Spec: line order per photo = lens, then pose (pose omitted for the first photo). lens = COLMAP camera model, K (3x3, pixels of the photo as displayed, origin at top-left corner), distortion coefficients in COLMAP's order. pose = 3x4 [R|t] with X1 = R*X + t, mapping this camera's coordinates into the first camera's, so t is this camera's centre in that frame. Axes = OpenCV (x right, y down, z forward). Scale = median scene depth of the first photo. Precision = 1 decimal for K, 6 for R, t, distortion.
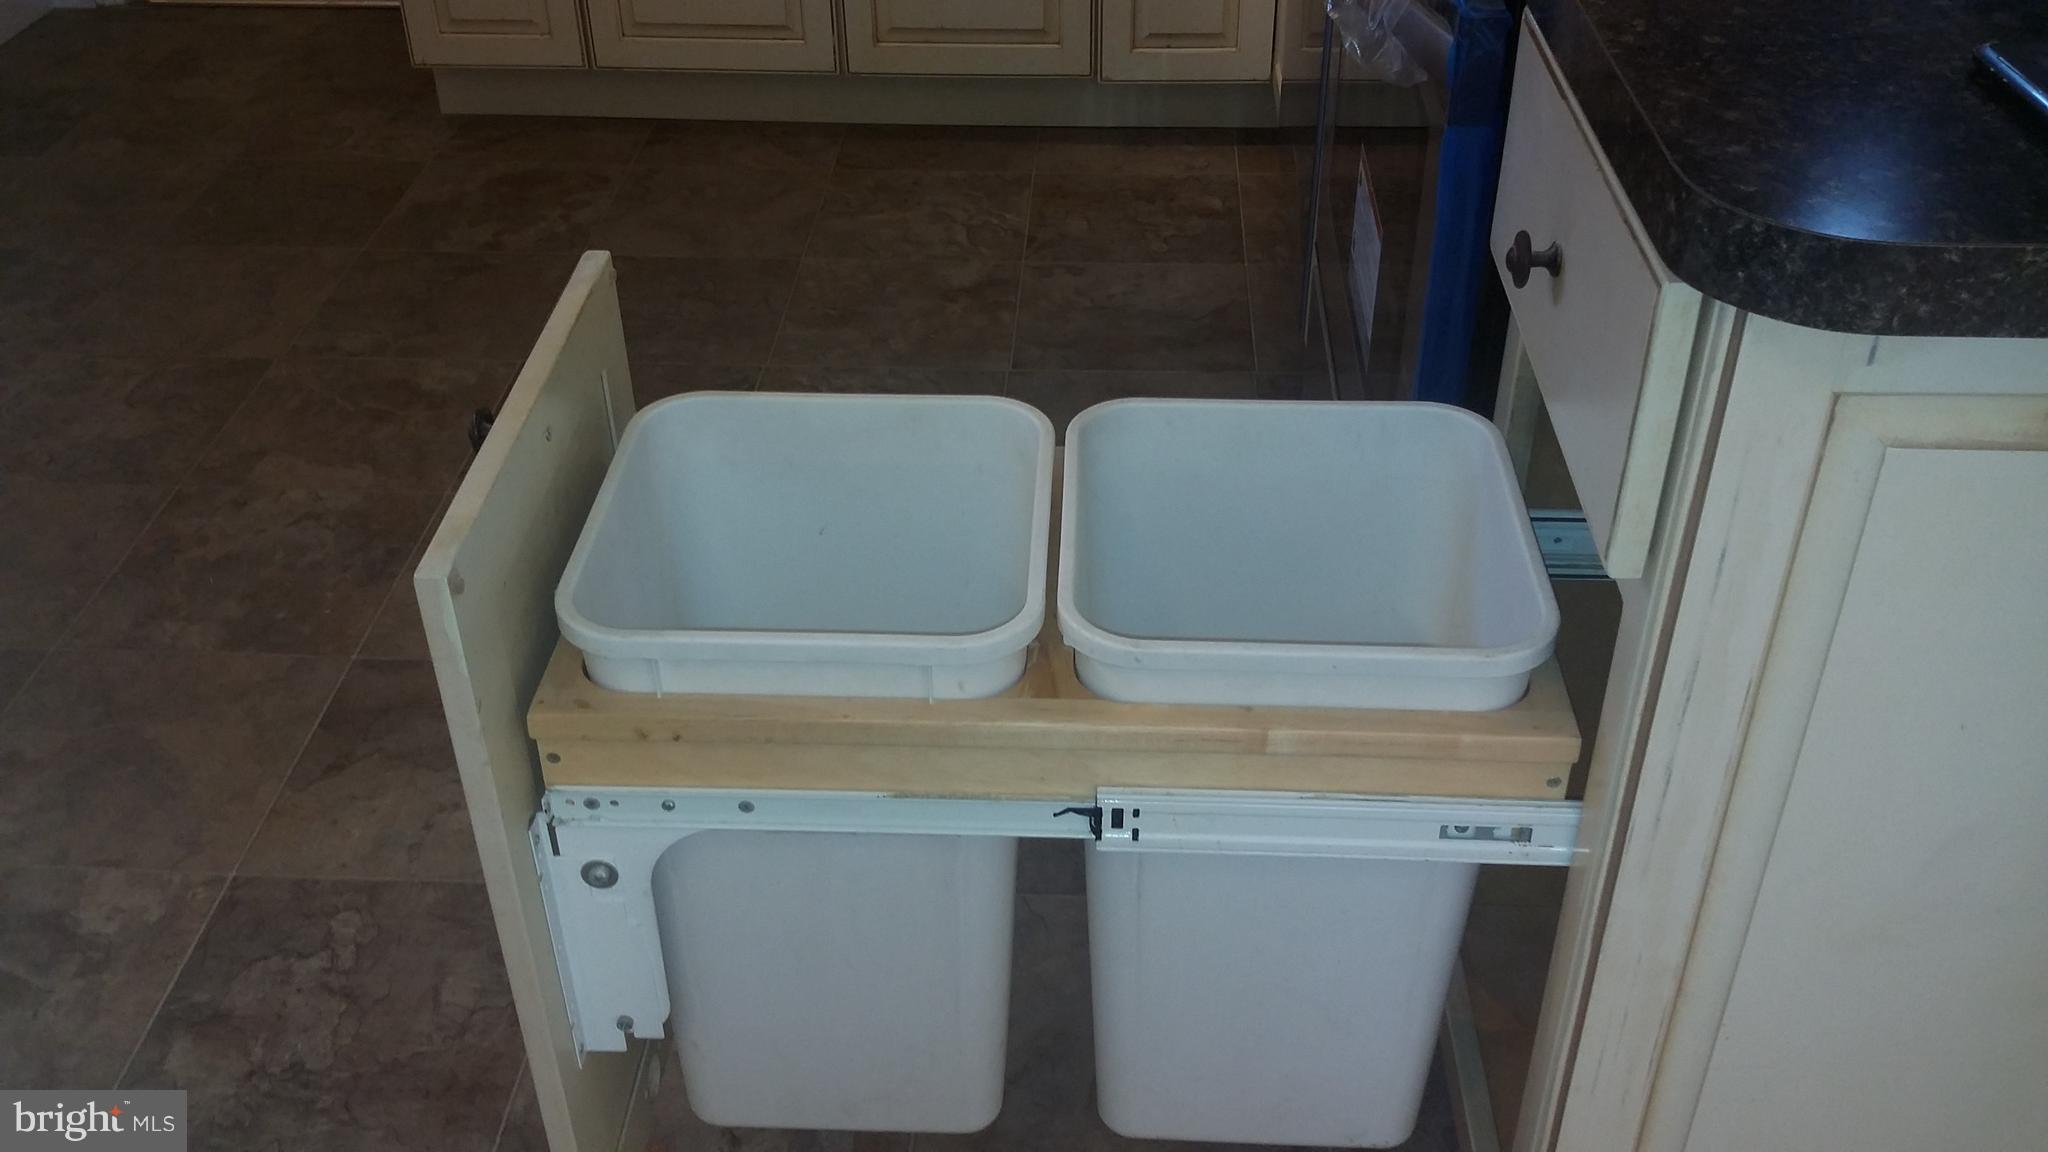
lens RADIAL K [[1884.6, 0, 1017.5], [0, 1884.6, 573.3], [0, 0, 1]] dist [0.168999, -0.448853]
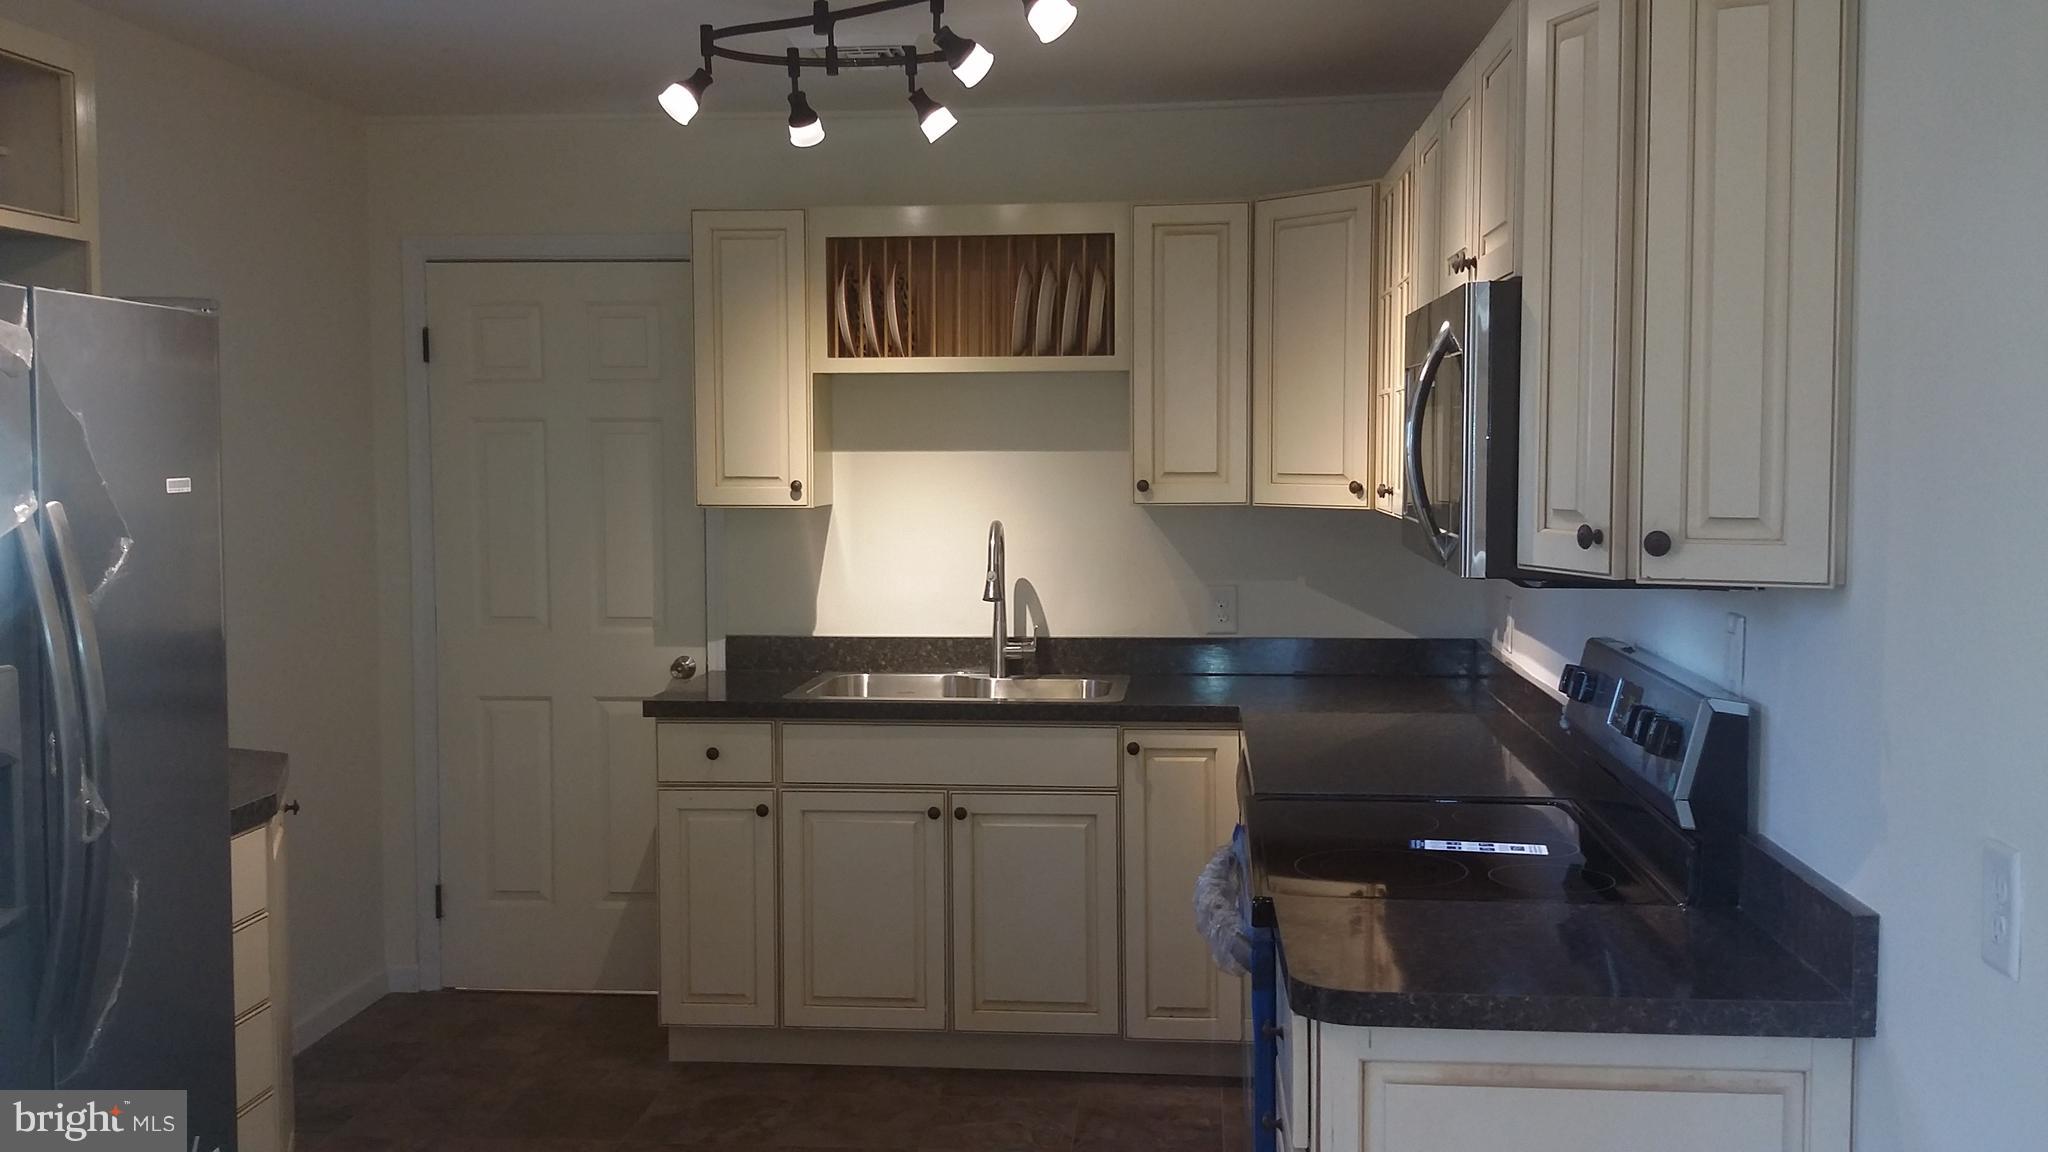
lens RADIAL K [[1884.6, 0, 1017.5], [0, 1884.6, 573.3], [0, 0, 1]] dist [0.168999, -0.448853]
pose [[0.999283, 0.008190, -0.036960, 0.011693], [-0.026069, 0.856816, -0.514962, 0.191094], [0.027451, 0.515557, 0.856416, -0.442727]]
